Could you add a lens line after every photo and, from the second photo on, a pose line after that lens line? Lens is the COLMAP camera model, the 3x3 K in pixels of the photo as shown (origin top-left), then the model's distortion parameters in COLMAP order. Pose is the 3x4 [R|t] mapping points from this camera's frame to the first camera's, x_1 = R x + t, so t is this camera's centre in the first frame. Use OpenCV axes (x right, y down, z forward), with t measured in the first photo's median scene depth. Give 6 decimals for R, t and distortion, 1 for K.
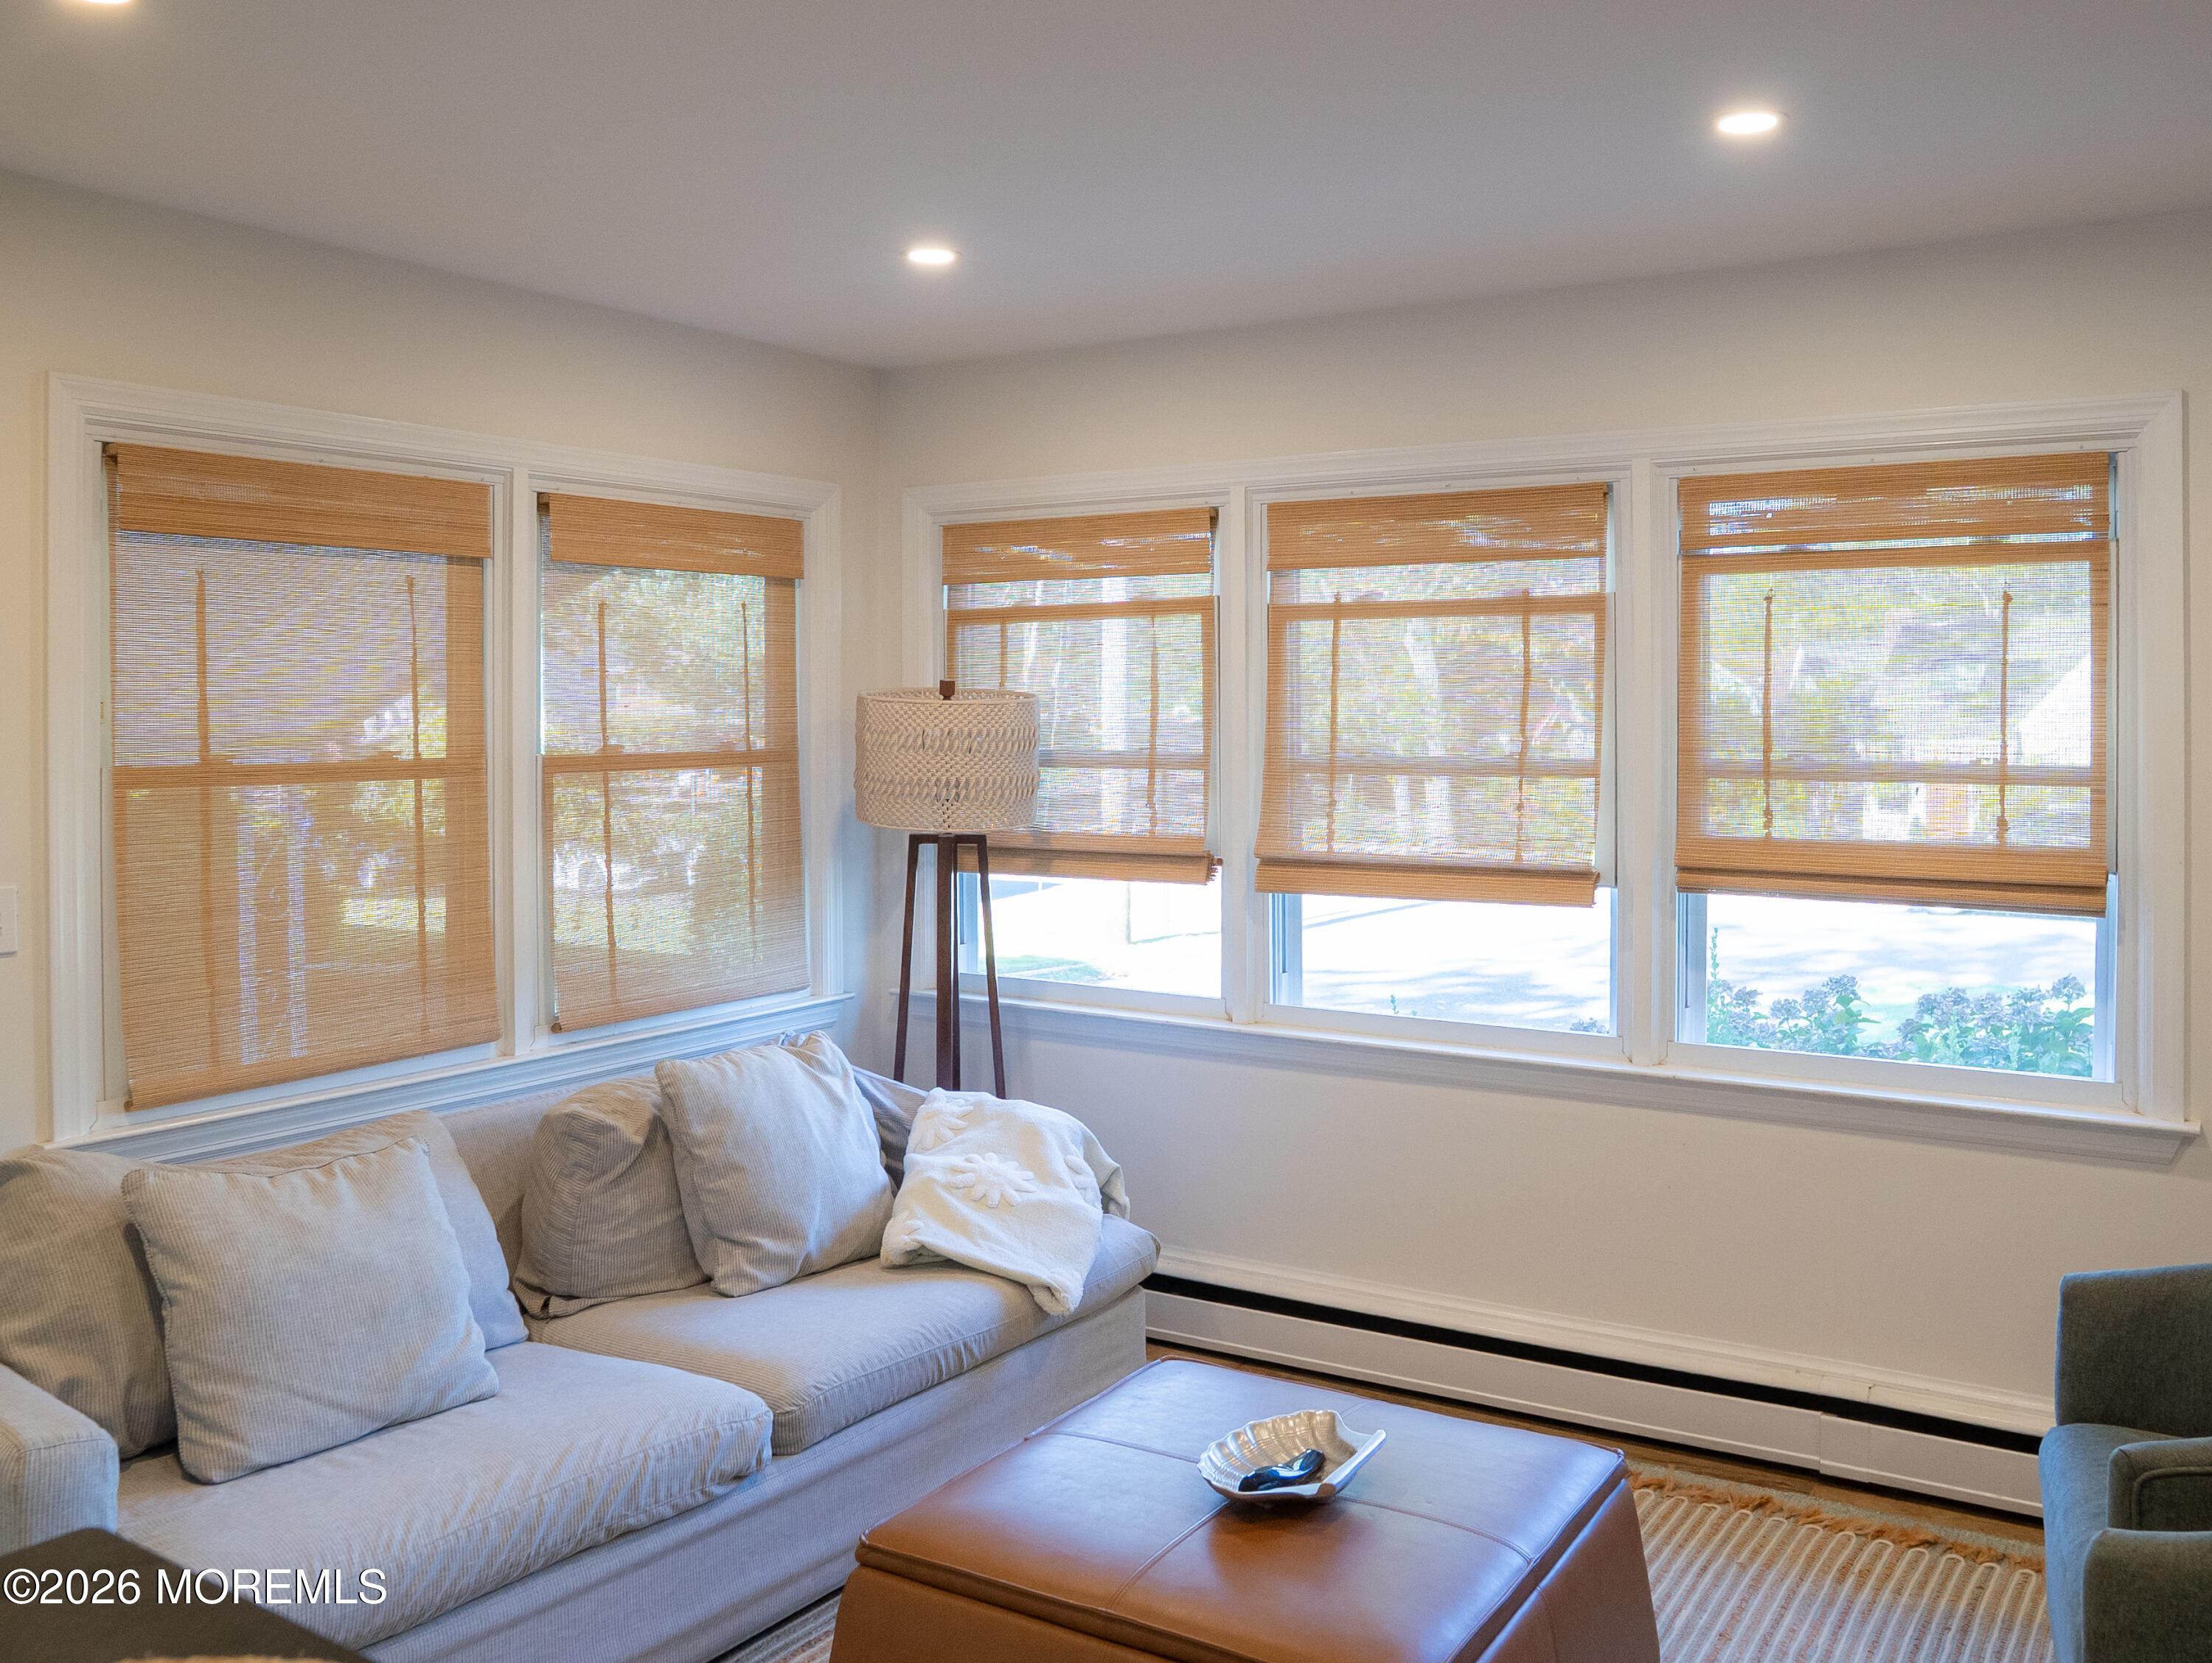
lens RADIAL K [[1812.9, 0, 1020.5], [0, 1812.9, 720.3], [0, 0, 1]] dist [-0.085156, 0.031565]
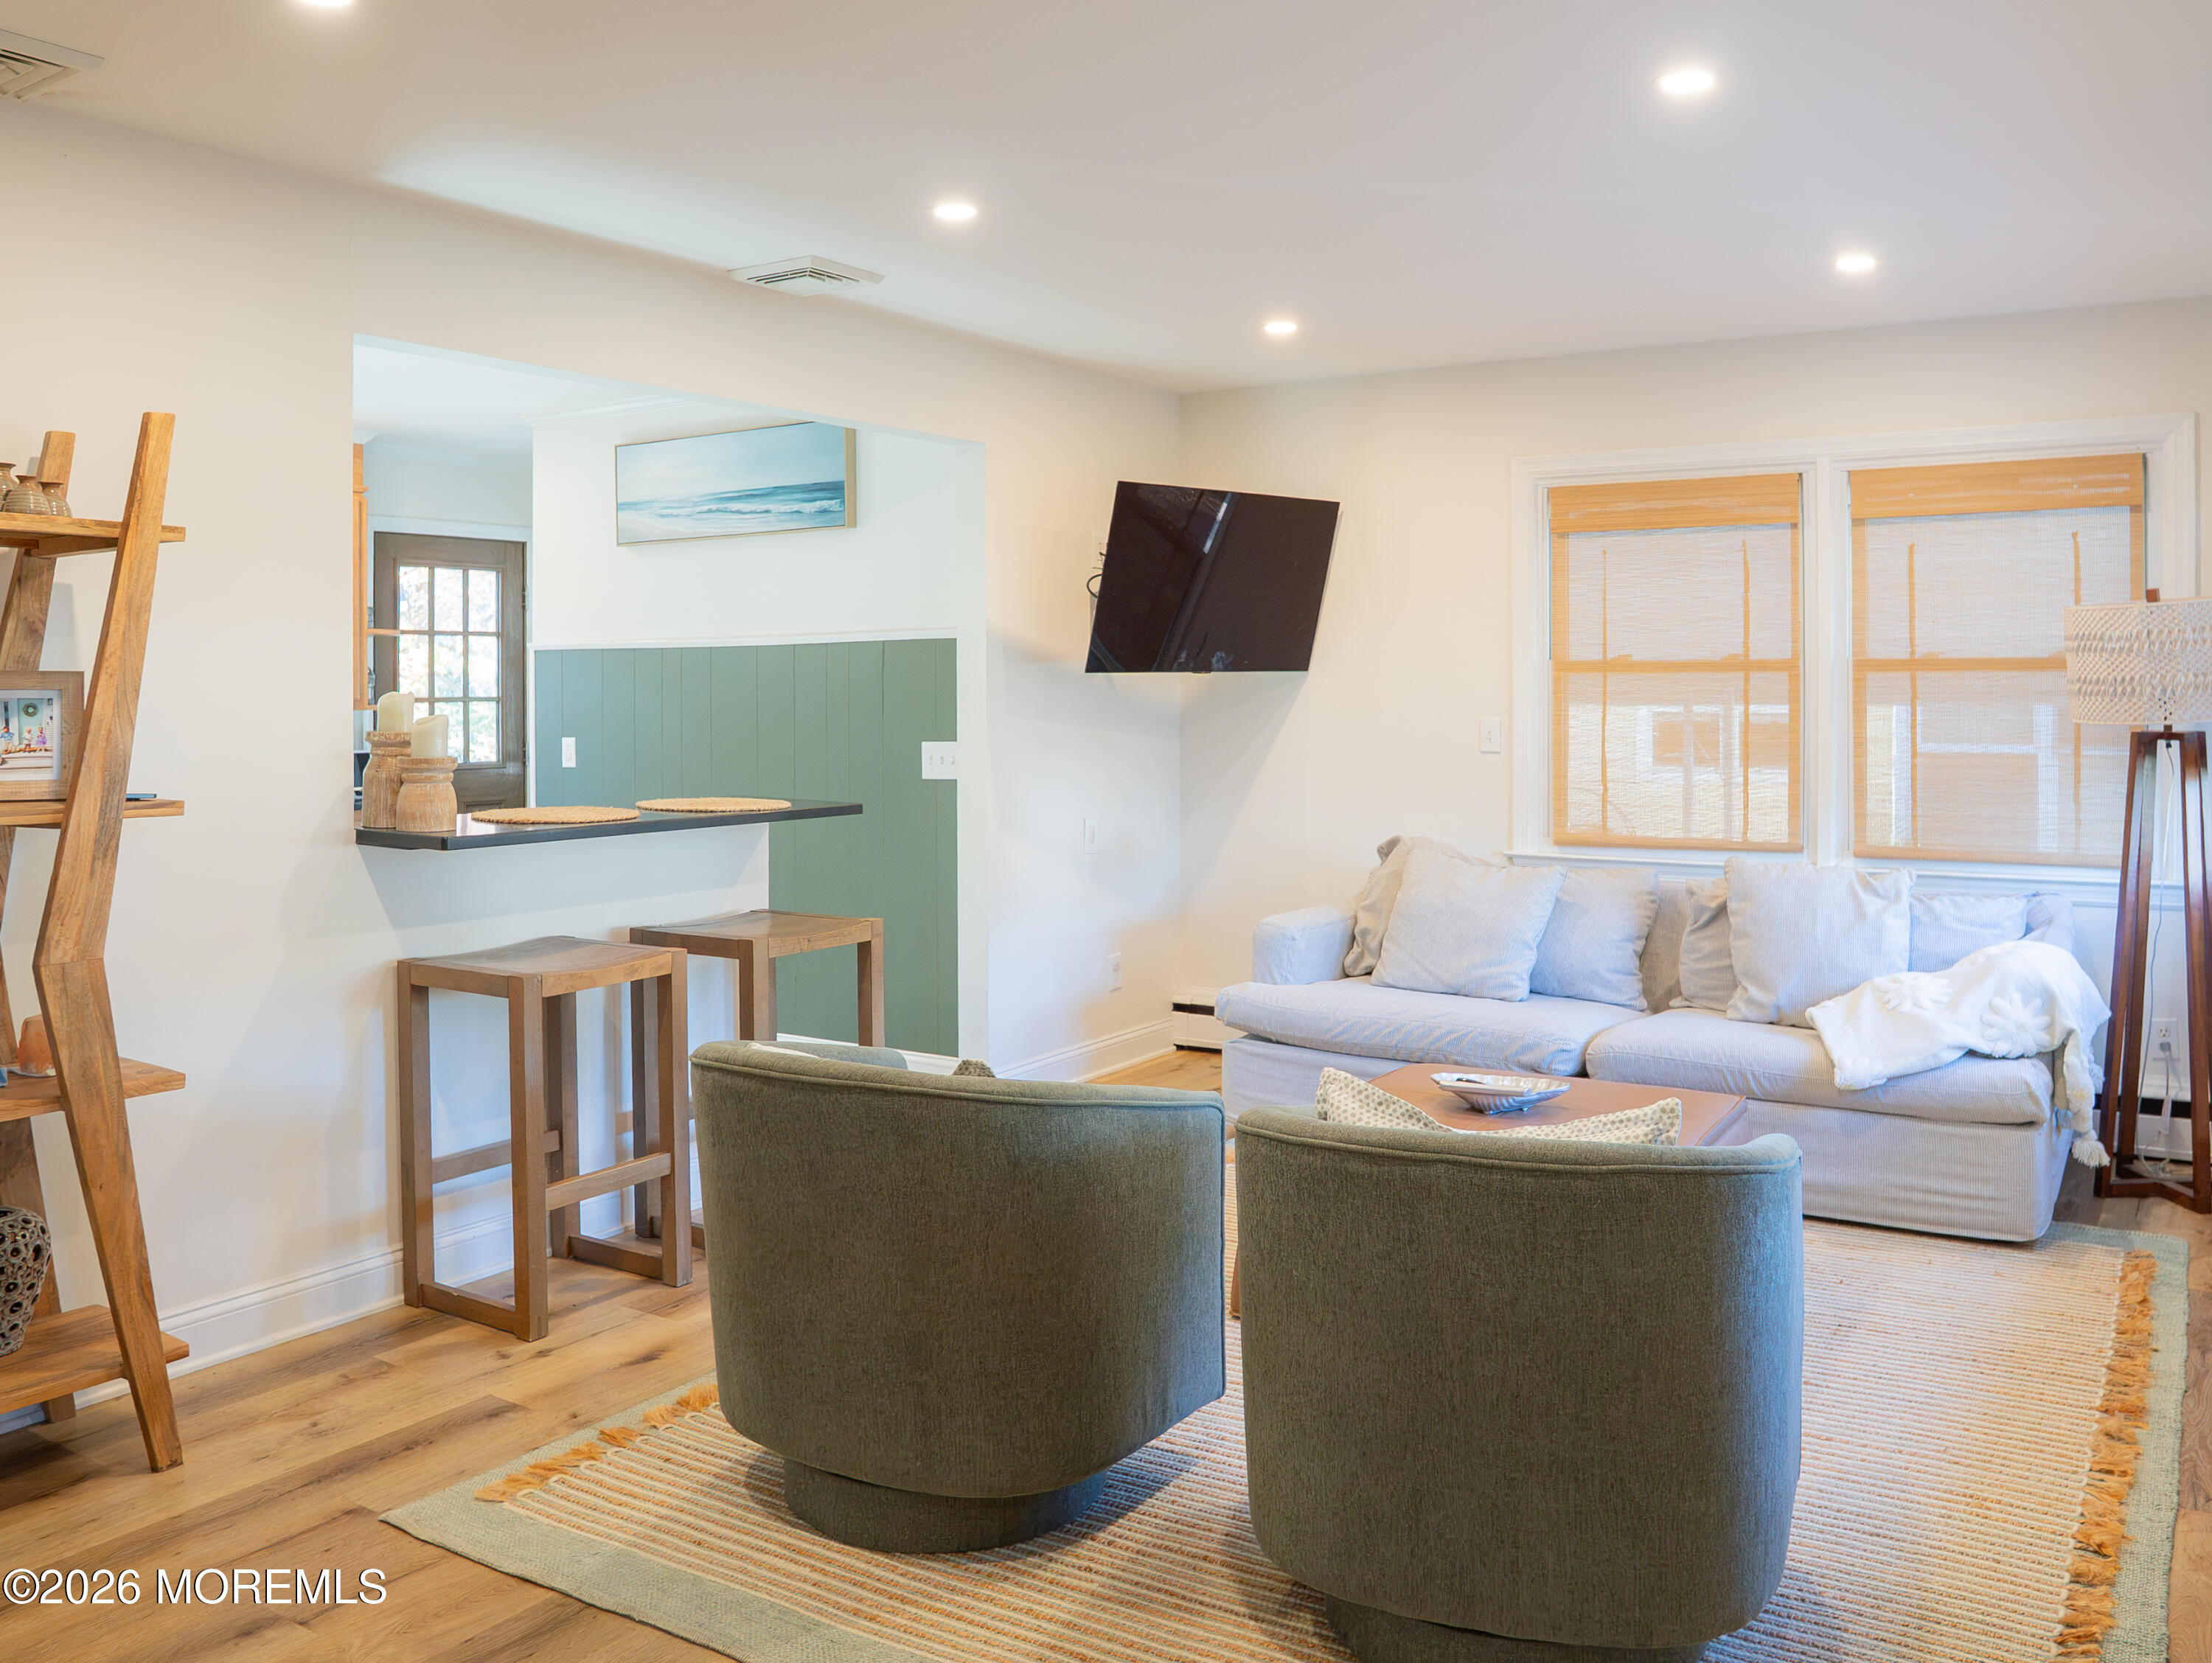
lens RADIAL K [[1782.8, 0, 1135.4], [0, 1782.8, 683.8], [0, 0, 1]] dist [-0.084997, 0.025499]
pose [[0.004411, -0.002262, -0.999988, 1.196263], [-0.009571, 0.999952, -0.002304, 0.051854], [0.999944, 0.009581, 0.004389, 0.475576]]
